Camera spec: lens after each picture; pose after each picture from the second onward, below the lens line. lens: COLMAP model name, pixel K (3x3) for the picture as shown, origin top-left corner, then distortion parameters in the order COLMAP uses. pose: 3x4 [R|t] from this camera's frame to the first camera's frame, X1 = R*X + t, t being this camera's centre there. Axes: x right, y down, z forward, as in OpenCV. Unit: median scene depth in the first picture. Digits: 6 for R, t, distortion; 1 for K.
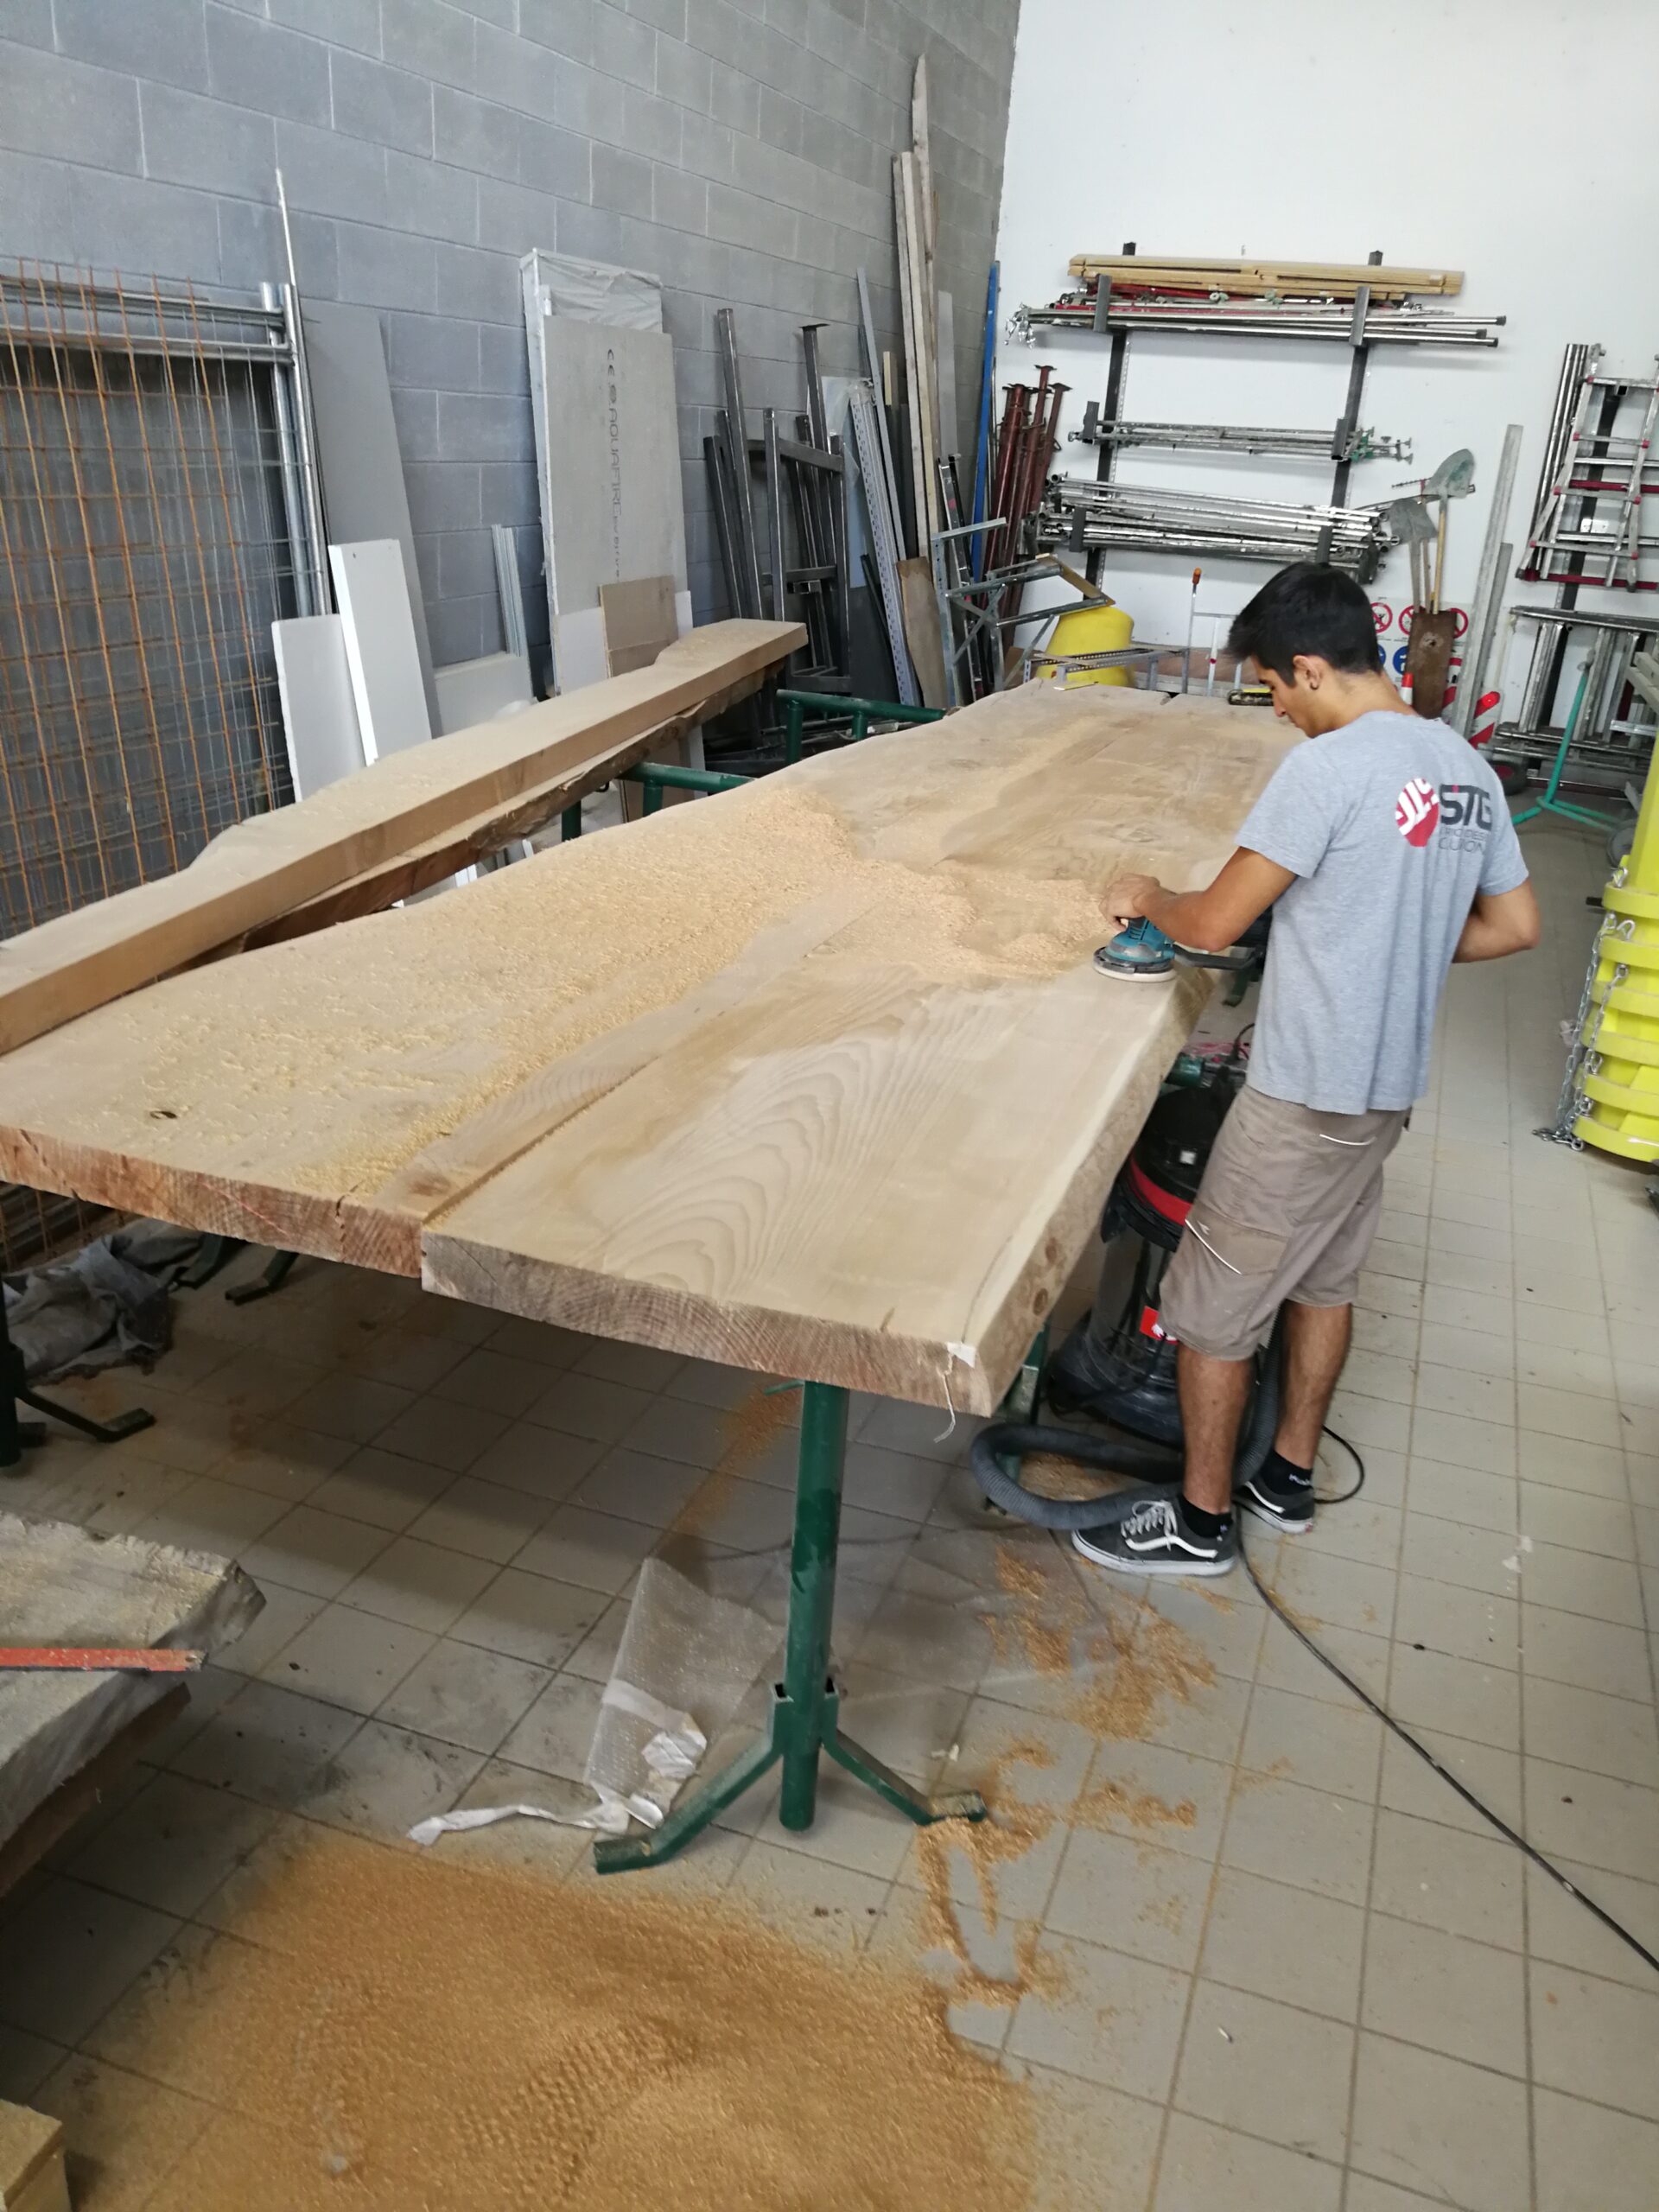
lens RADIAL K [[1757.2, 0, 824.8], [0, 1757.2, 1095.1], [0, 0, 1]] dist [-0.007324, 0.009935]
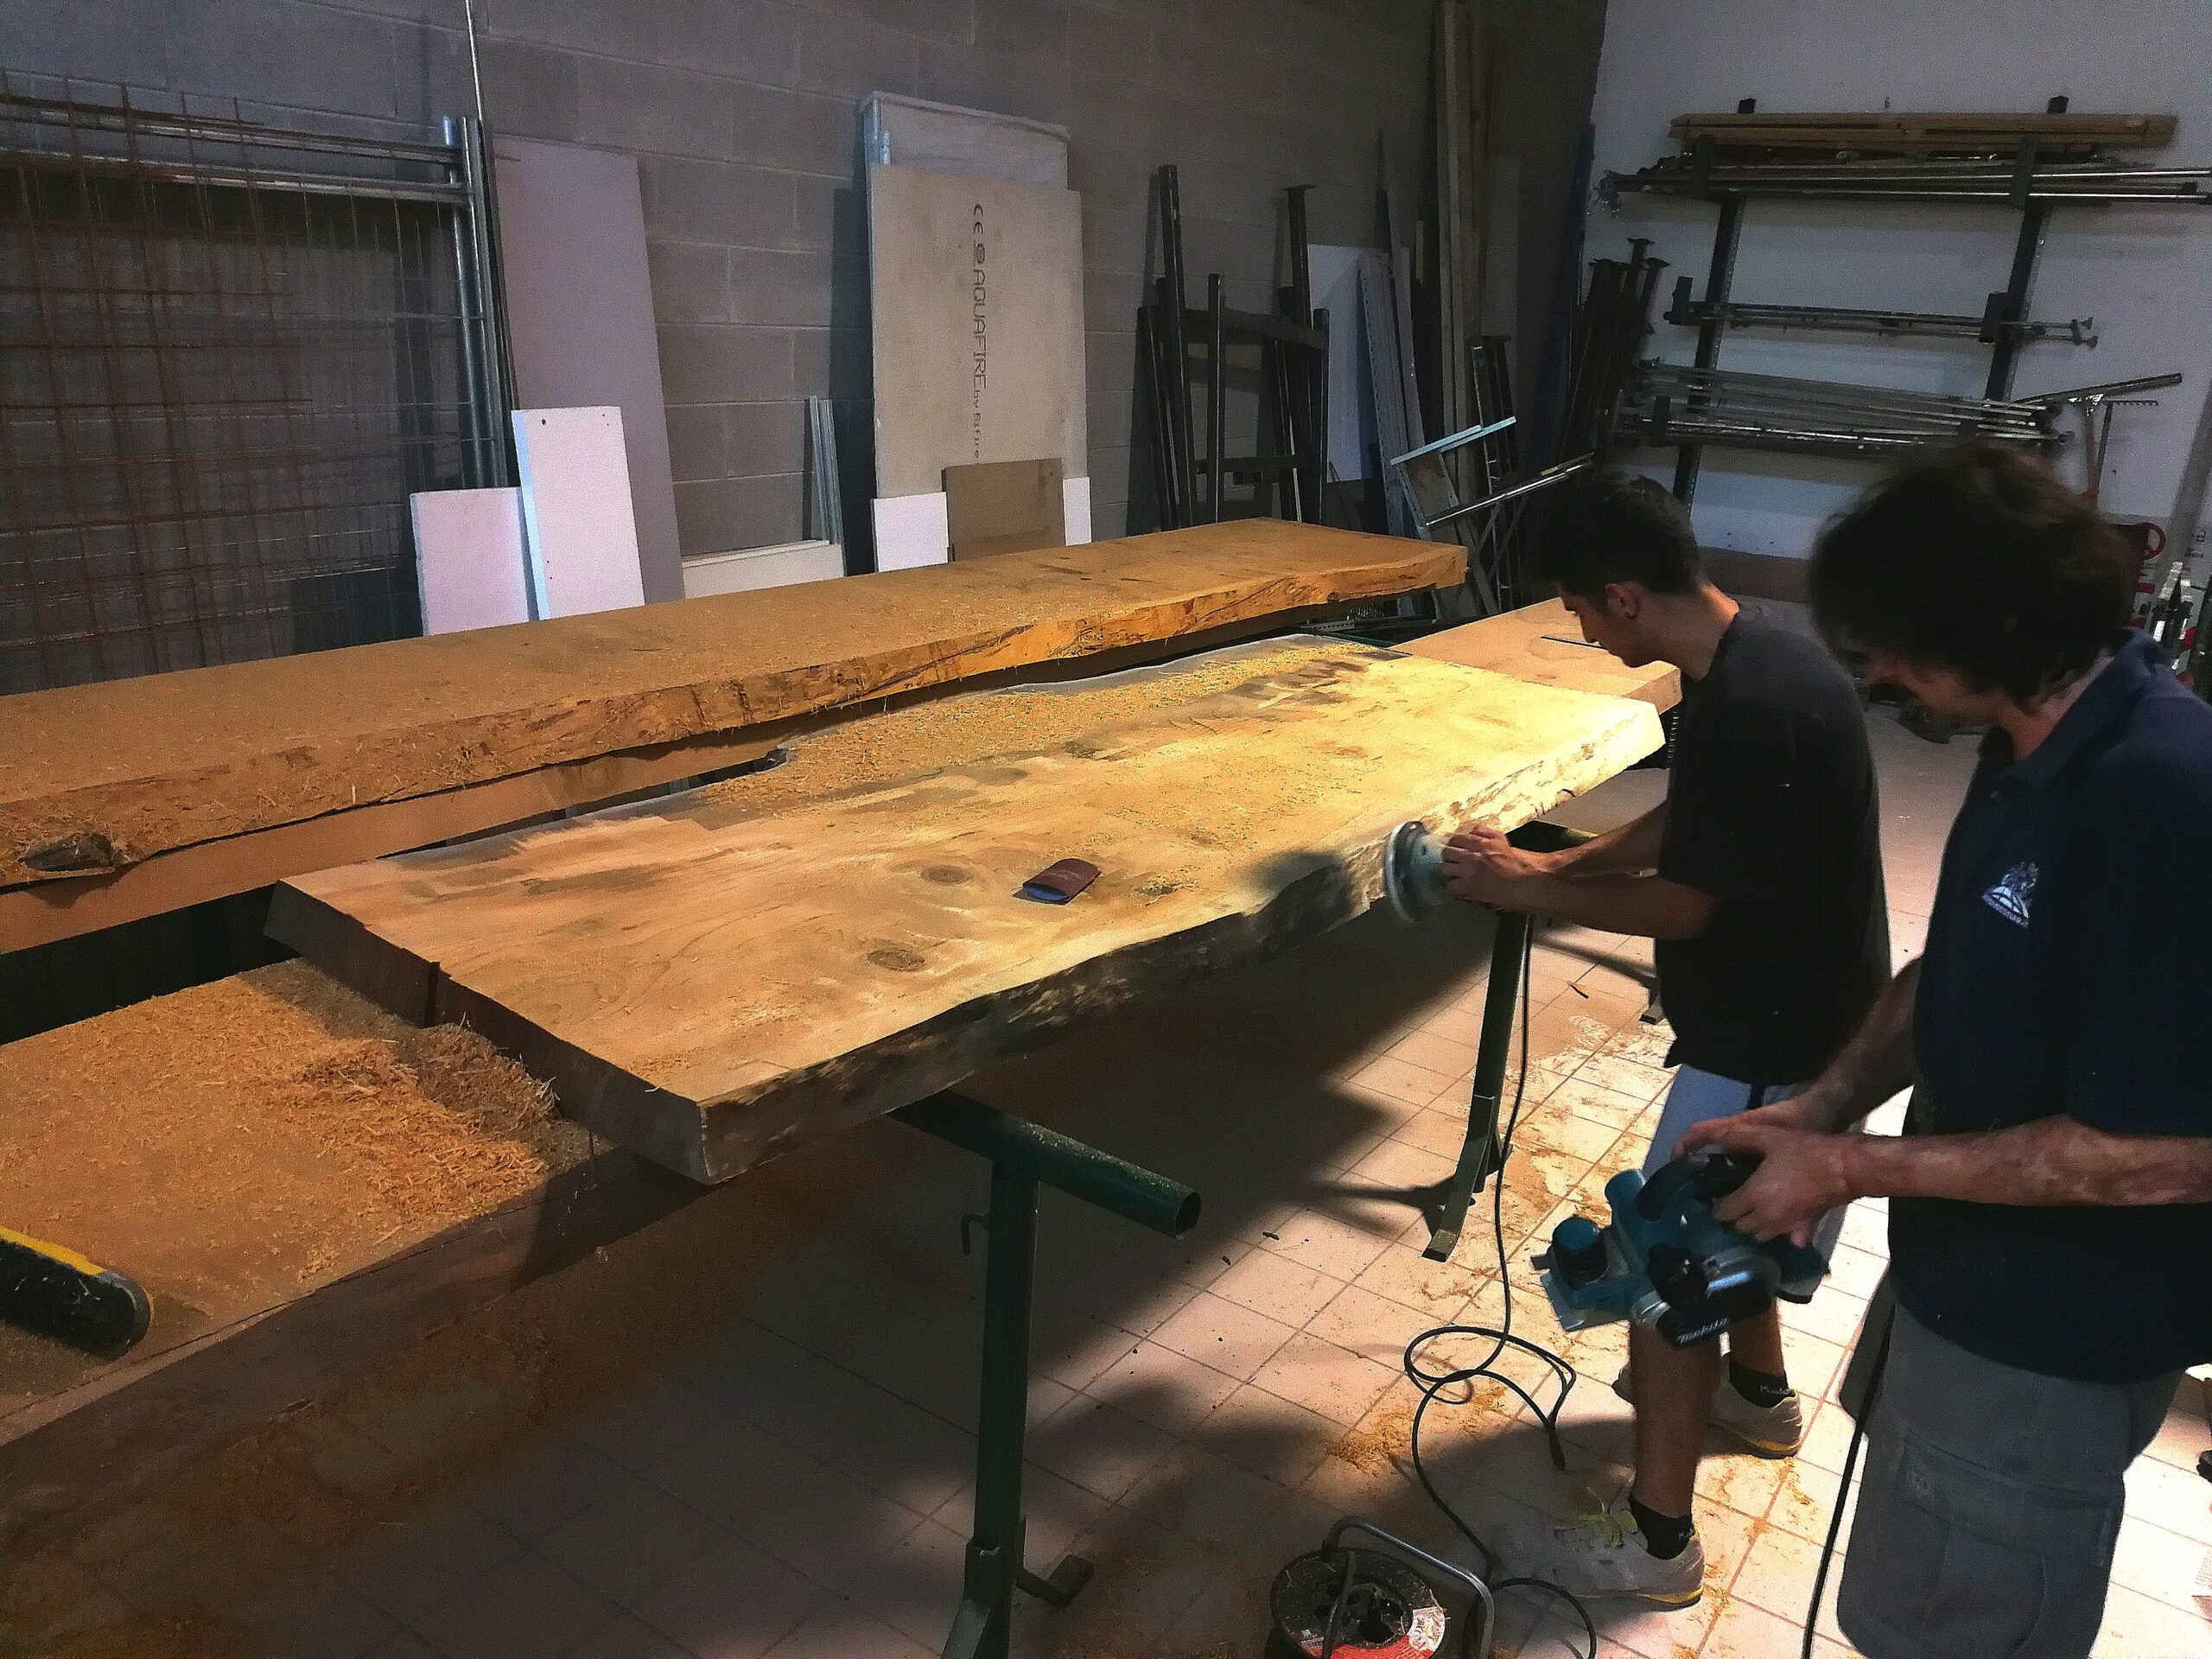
lens RADIAL K [[1757.2, 0, 1032.7], [0, 1757.2, 843.2], [0, 0, 1]] dist [-0.007324, 0.009935]
pose [[0.962004, 0.075575, -0.262367, 0.095106], [-0.095879, 0.993239, -0.065452, -0.030617], [0.255647, 0.088120, 0.962746, 0.111596]]
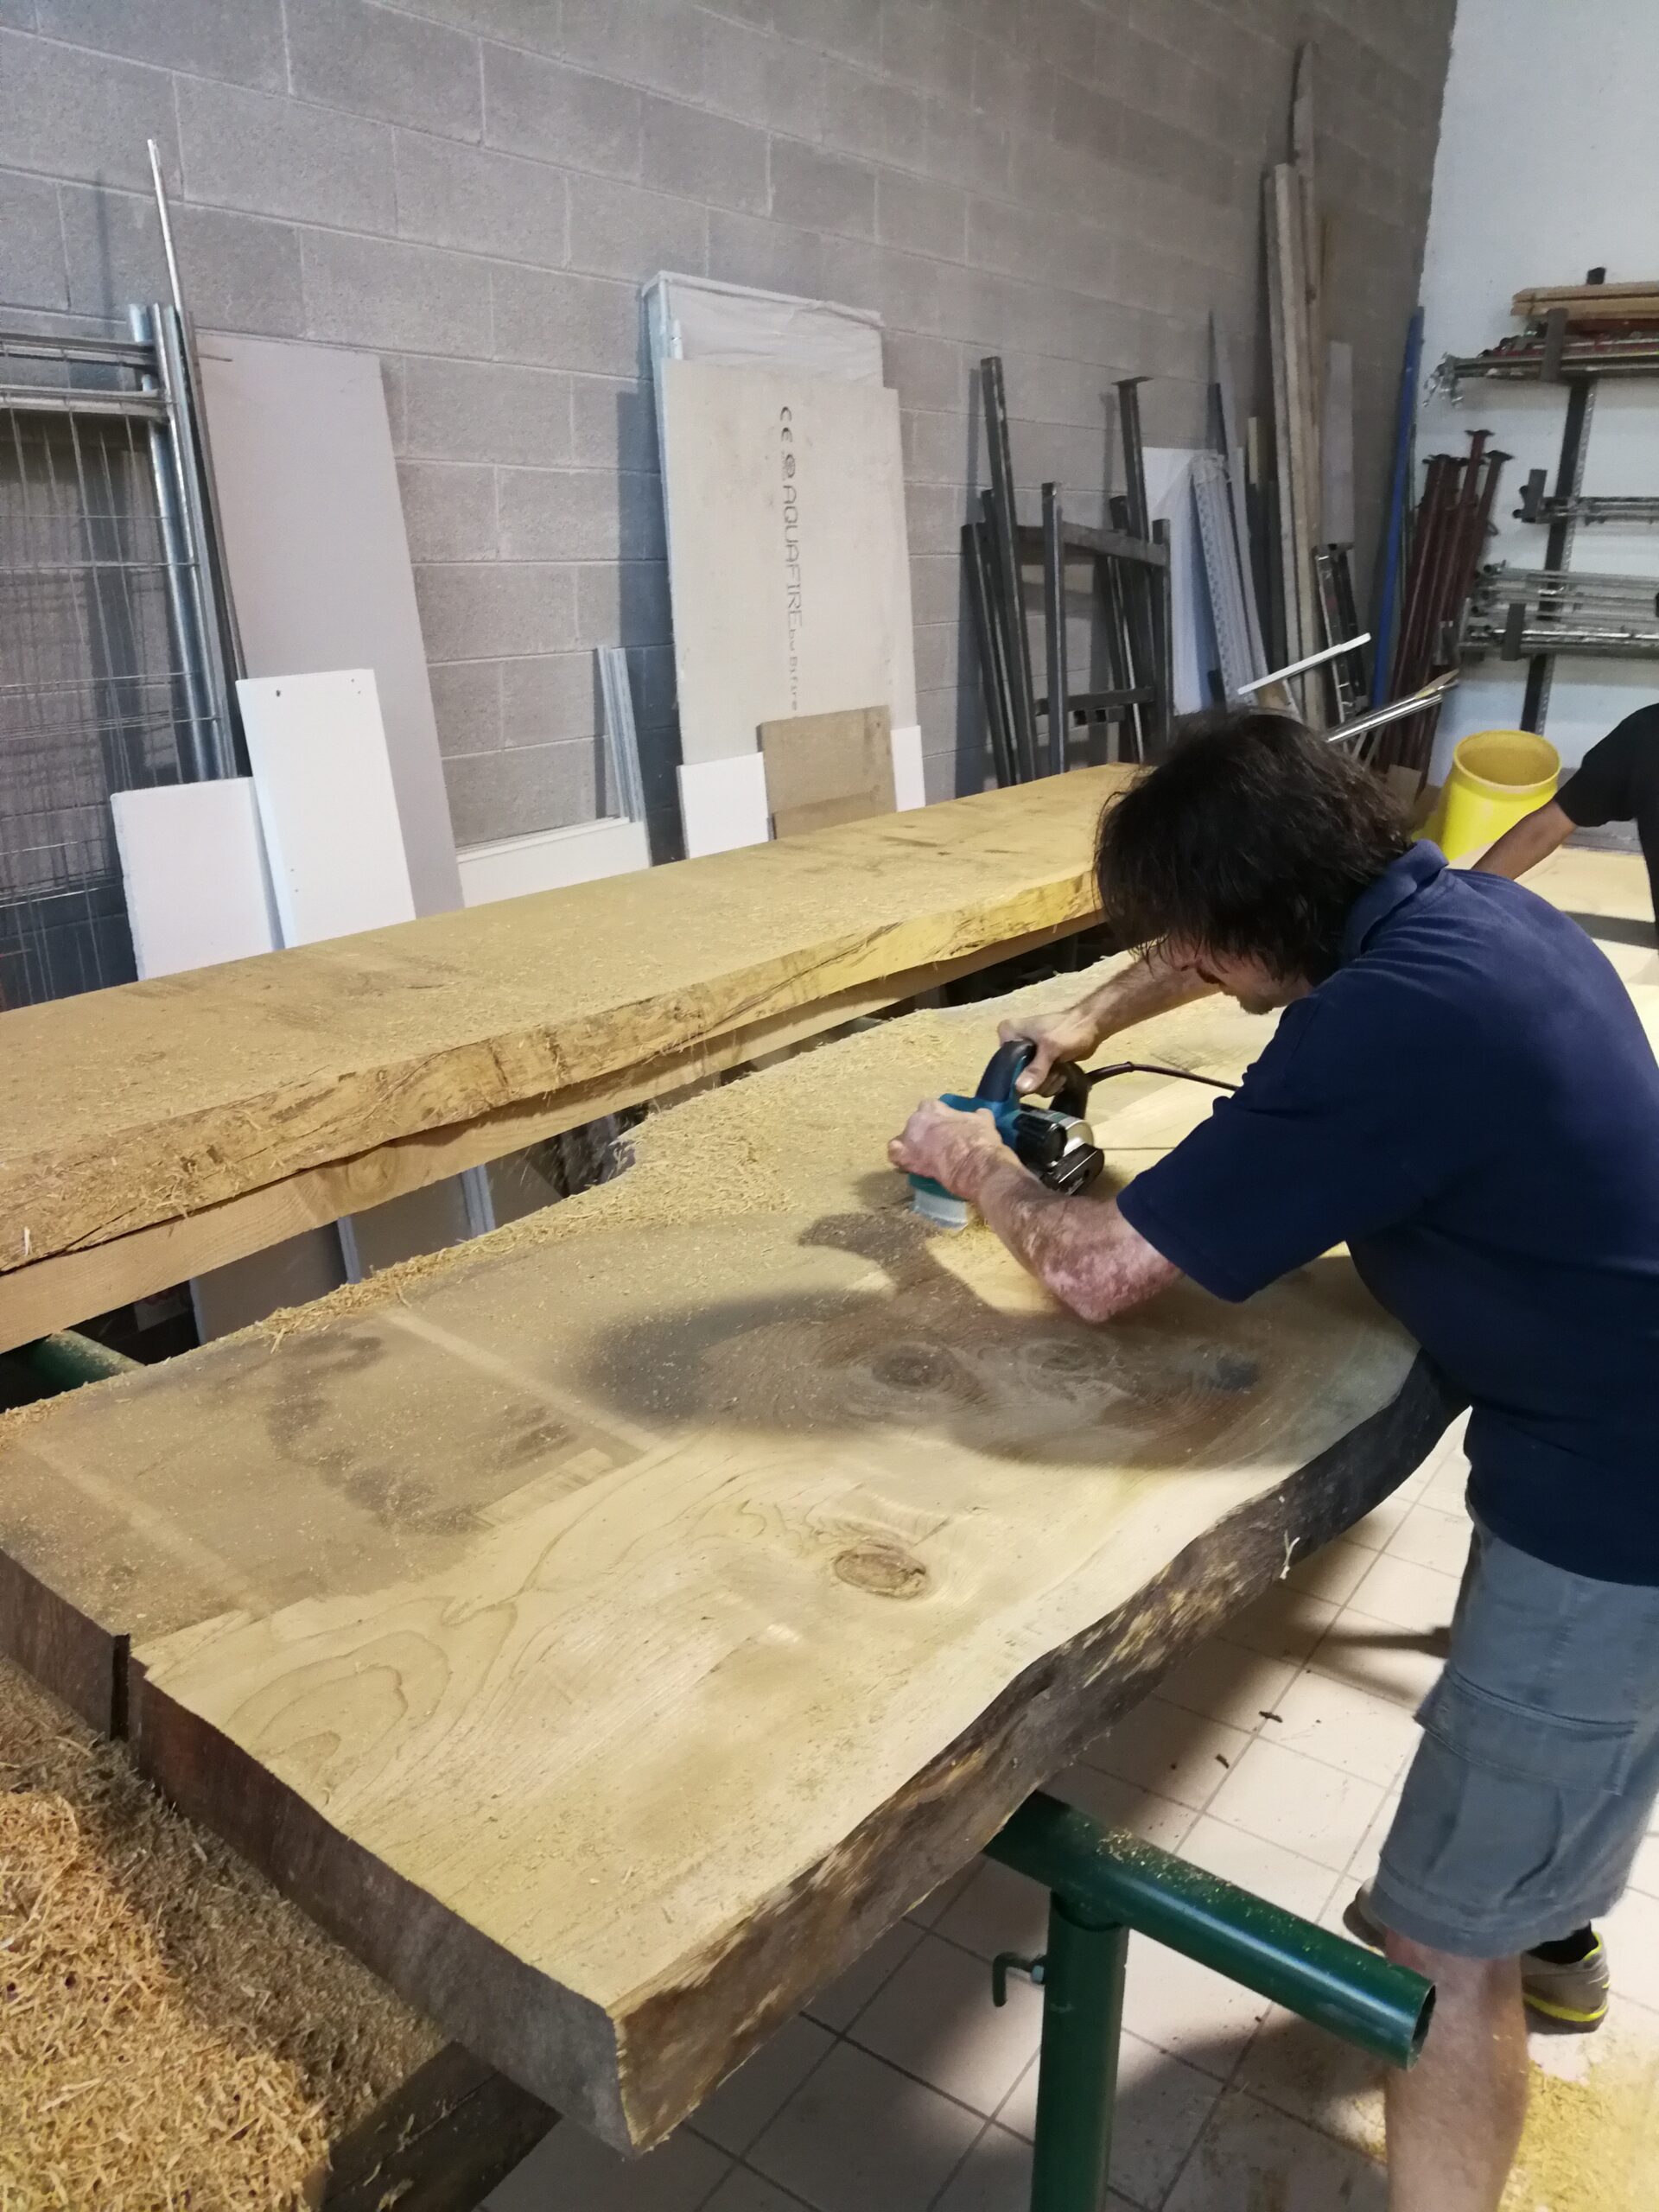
lens RADIAL K [[1757.2, 0, 792.5], [0, 1757.2, 1115.6], [0, 0, 1]] dist [-0.007324, 0.009935]
pose [[0.963755, 0.039805, -0.263803, 0.052018], [-0.053817, 0.997486, -0.046102, -0.055632], [0.261305, 0.058629, 0.963474, 0.182737]]
